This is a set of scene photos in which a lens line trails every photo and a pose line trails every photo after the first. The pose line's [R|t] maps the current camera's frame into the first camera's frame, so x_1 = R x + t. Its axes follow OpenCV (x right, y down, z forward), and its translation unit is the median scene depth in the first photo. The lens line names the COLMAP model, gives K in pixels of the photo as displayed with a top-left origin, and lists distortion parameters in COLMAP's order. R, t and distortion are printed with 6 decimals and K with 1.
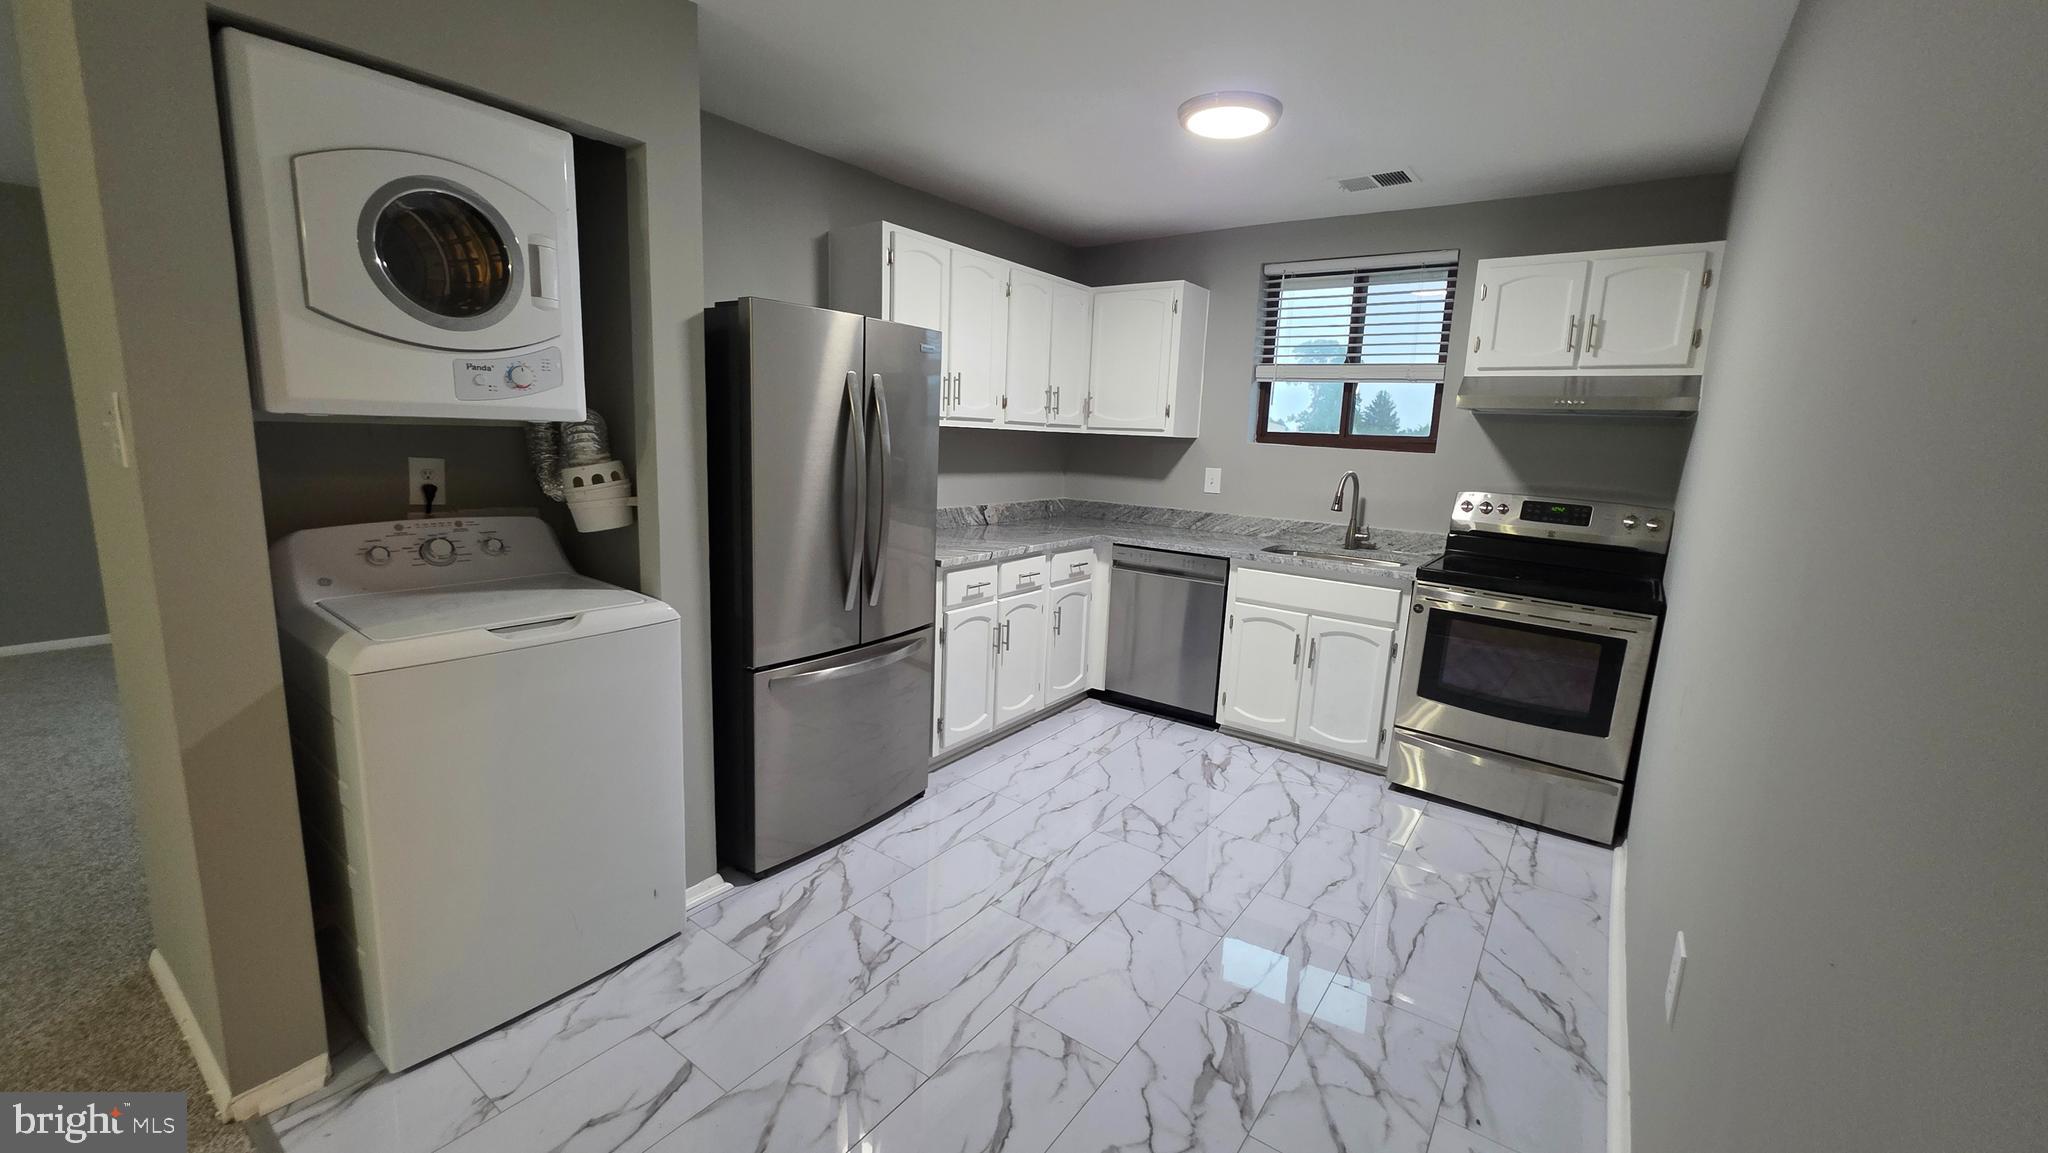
lens RADIAL K [[823.2, 0, 1018.8], [0, 823.2, 574.0], [0, 0, 1]] dist [0.000156, 0.000244]
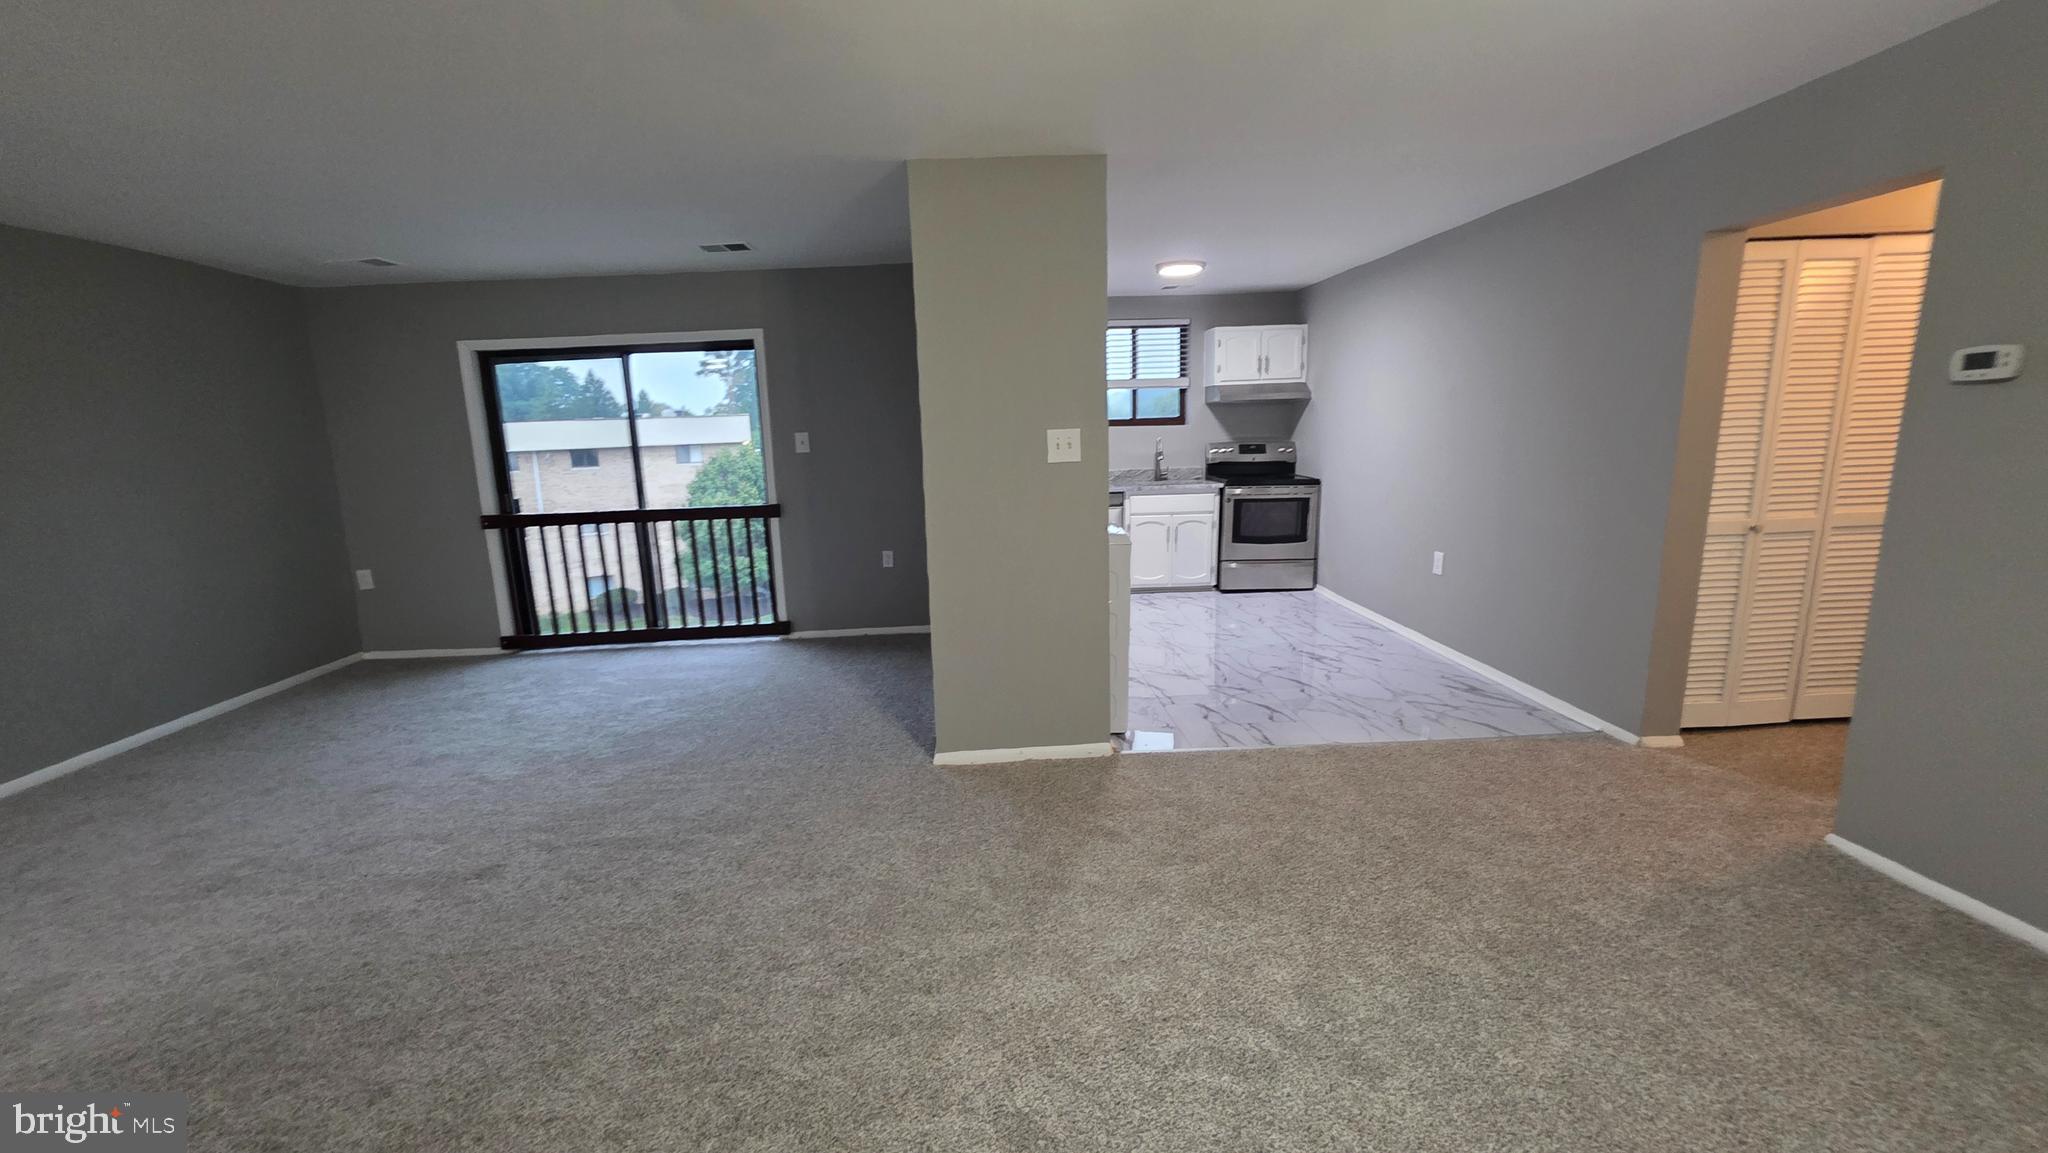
lens RADIAL K [[848.3, 0, 1011.9], [0, 848.3, 585.9], [0, 0, 1]] dist [0.001349, 0.000577]
pose [[0.780448, -0.179515, 0.598895, -1.168314], [0.169097, 0.982800, 0.074230, 0.003594], [-0.601920, 0.043339, 0.797380, -0.327578]]
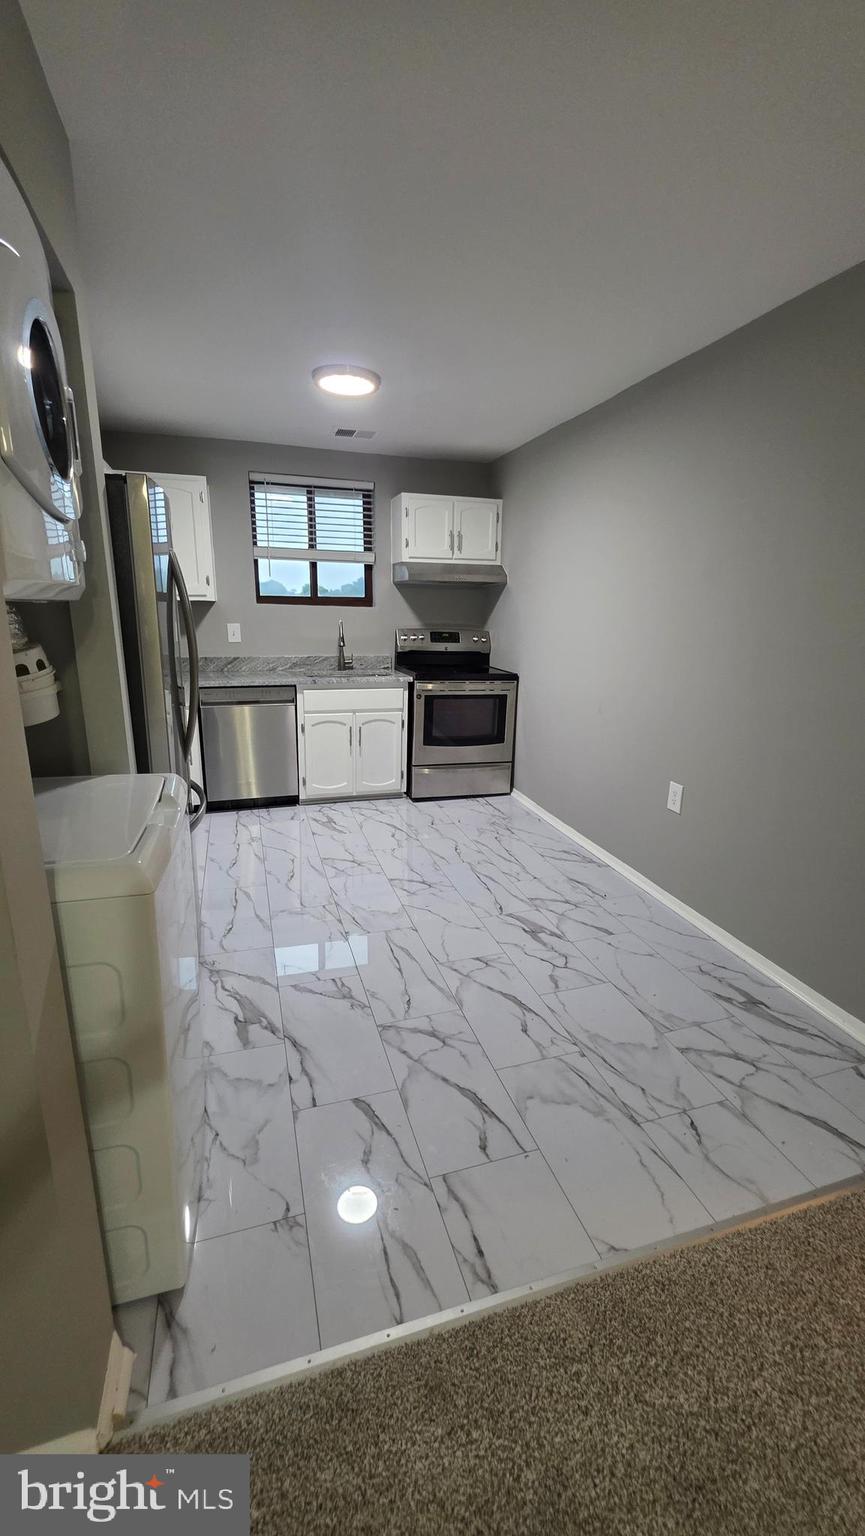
lens RADIAL K [[616.1, 0, 443.6], [0, 616.1, 757.9], [0, 0, 1]] dist [0.000209, -0.000002]
pose [[0.587341, -0.222898, 0.778041, -0.510703], [0.149785, 0.974658, 0.166154, -0.039233], [-0.795358, 0.018950, 0.605843, 0.152797]]
